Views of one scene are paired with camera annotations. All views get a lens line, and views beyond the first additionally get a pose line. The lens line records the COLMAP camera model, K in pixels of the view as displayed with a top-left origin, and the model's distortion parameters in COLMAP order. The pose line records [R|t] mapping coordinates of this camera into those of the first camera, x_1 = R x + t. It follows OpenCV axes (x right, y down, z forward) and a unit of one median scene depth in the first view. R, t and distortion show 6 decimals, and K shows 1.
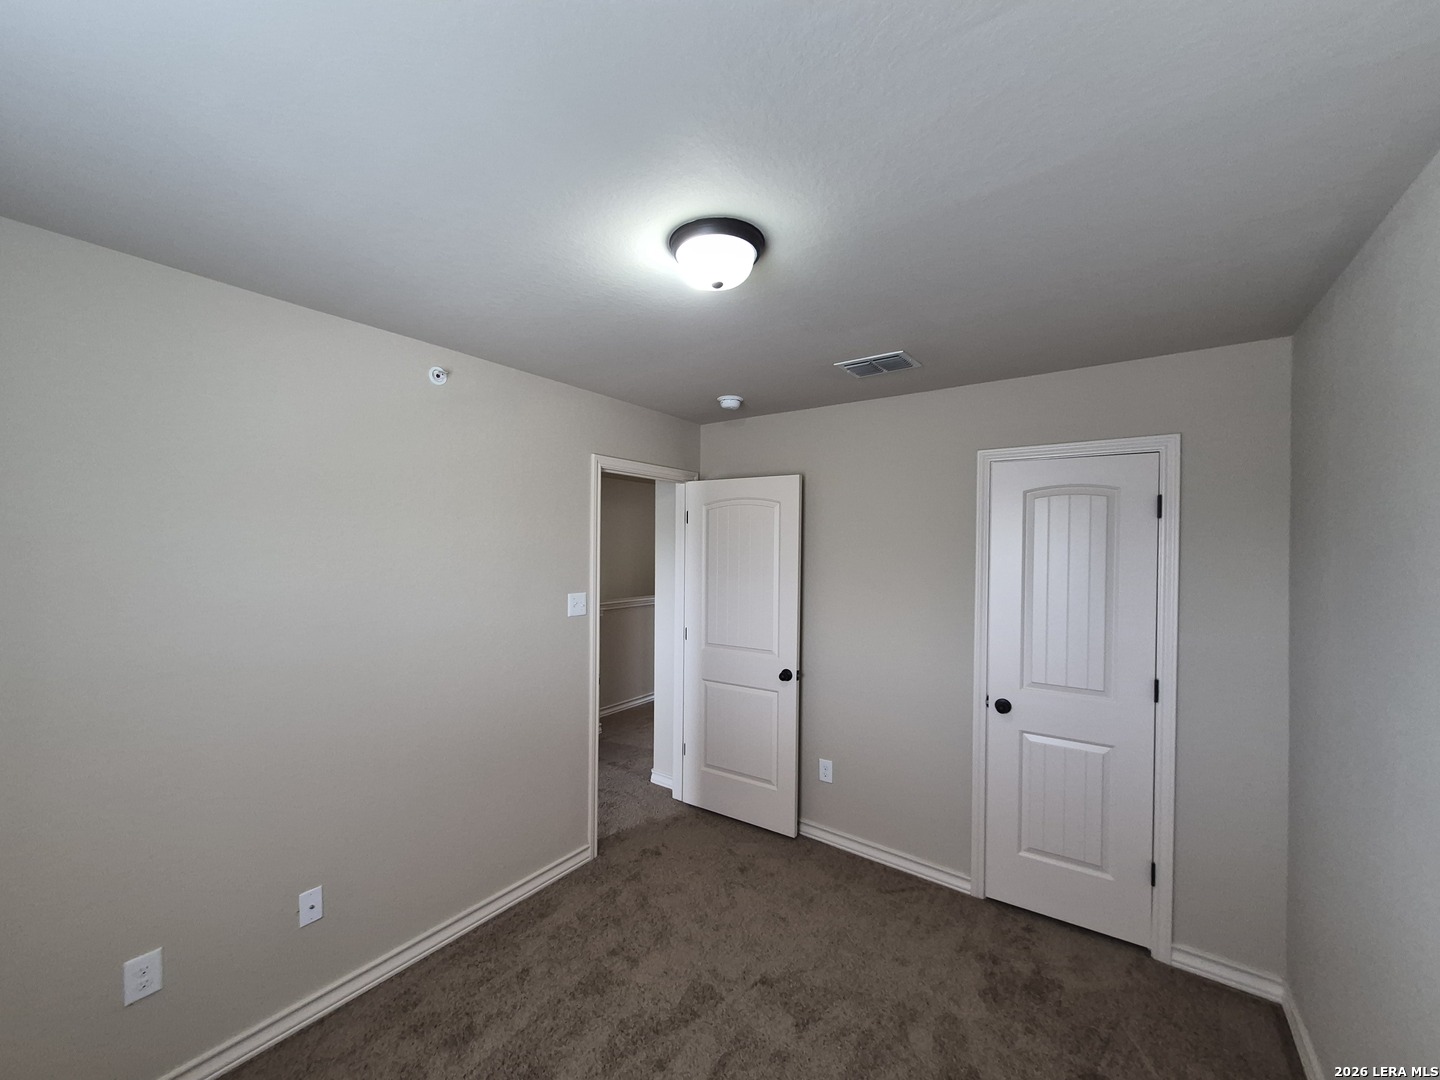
lens RADIAL K [[565.5, 0, 716.2], [0, 565.5, 548.8], [0, 0, 1]] dist [0.006618, 0.000028]
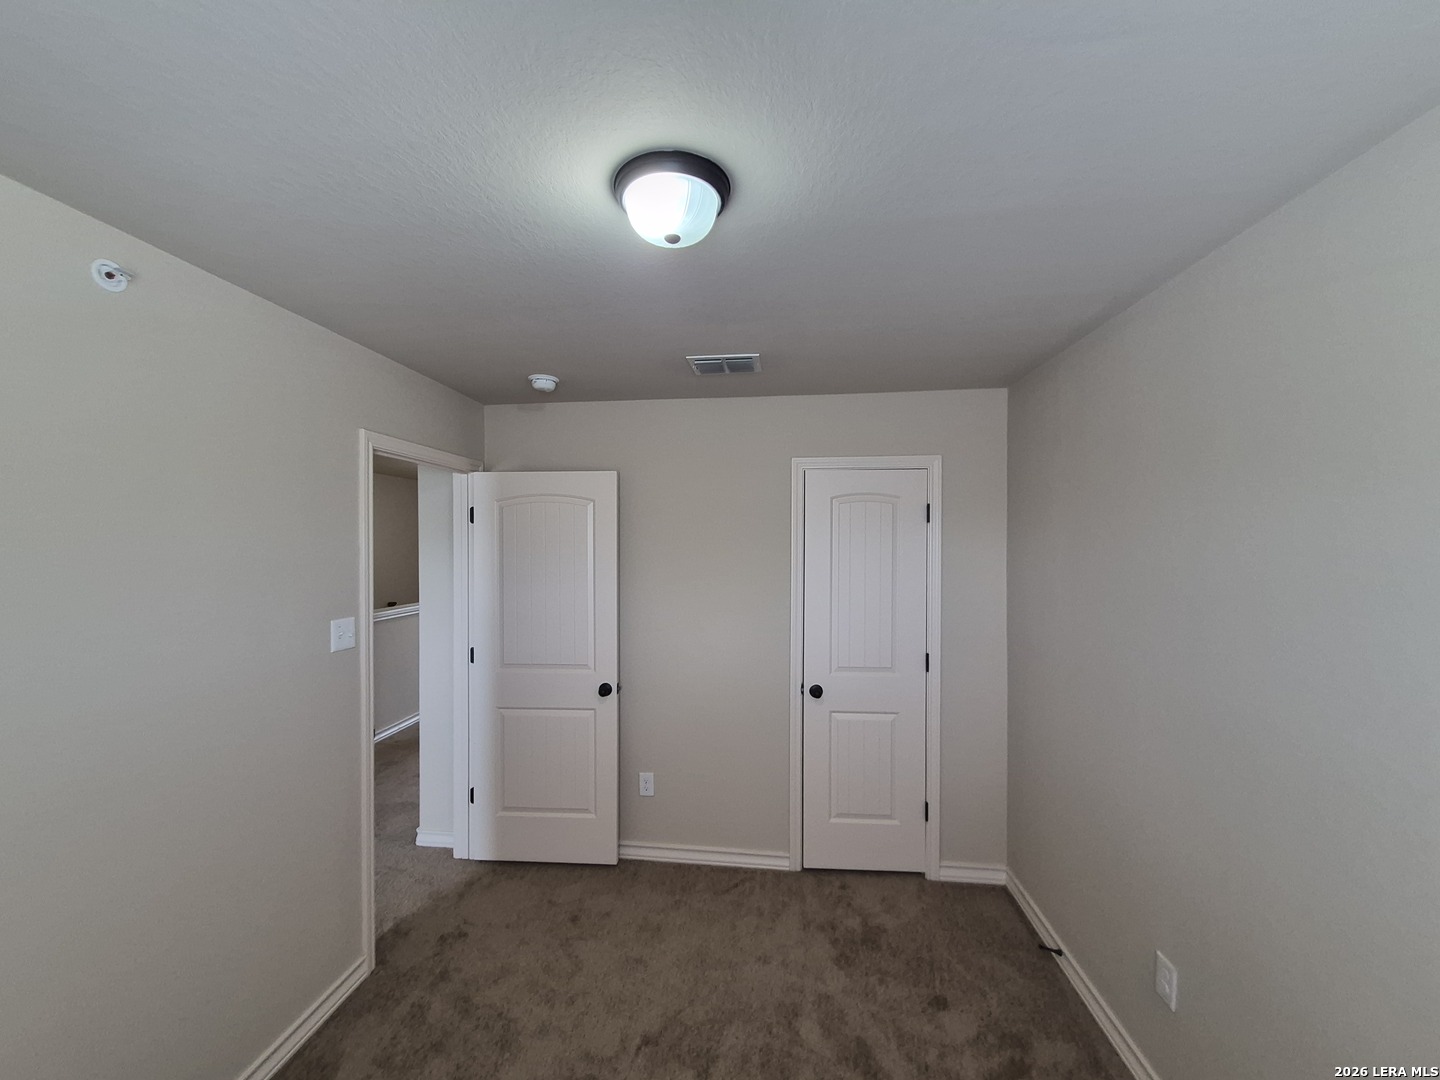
lens RADIAL K [[565.5, 0, 721.5], [0, 565.5, 547.8], [0, 0, 1]] dist [0.006618, 0.000028]
pose [[0.870373, -0.015569, 0.492147, -0.192769], [0.013425, 0.999879, 0.007888, -0.013137], [-0.492210, -0.000259, 0.870476, 0.135049]]
